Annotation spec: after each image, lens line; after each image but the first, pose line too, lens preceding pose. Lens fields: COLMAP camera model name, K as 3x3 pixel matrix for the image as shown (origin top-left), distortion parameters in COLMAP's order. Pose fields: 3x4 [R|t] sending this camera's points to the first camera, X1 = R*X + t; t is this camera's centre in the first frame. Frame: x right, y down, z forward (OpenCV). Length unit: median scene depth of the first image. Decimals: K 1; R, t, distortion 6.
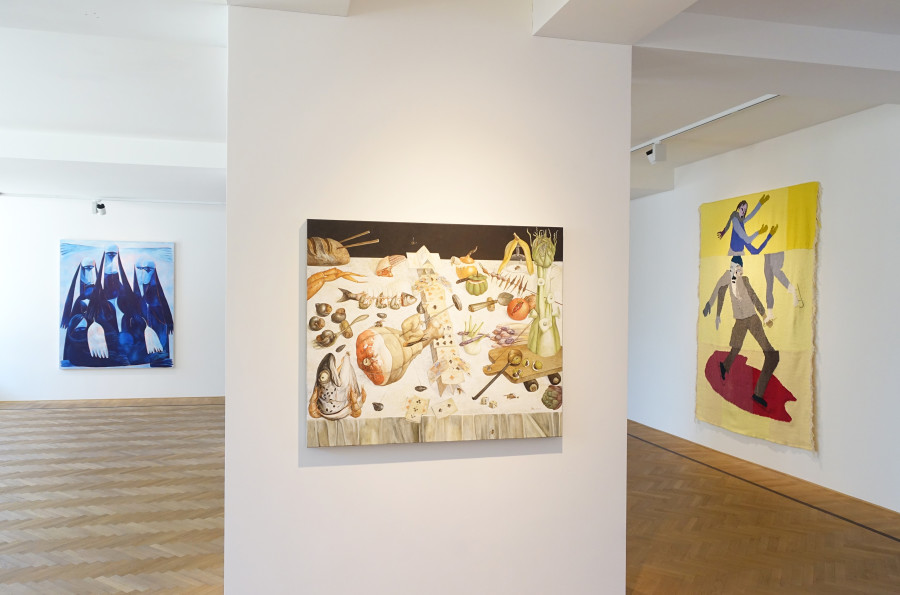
lens RADIAL K [[667.5, 0, 449.6], [0, 667.5, 297.0], [0, 0, 1]] dist [0.003906, -0.000105]
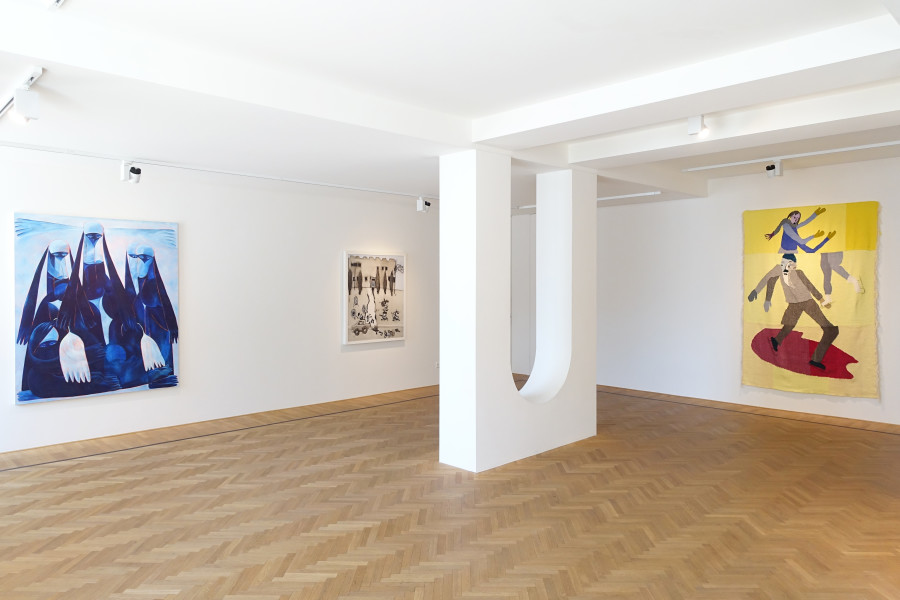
lens RADIAL K [[631.4, 0, 442.8], [0, 631.4, 281.3], [0, 0, 1]] dist [-0.001184, 0.005857]
pose [[0.849103, -0.011229, 0.528108, -0.727234], [0.011113, 0.999932, 0.003394, -0.018902], [-0.528110, 0.002987, 0.849170, 0.303467]]
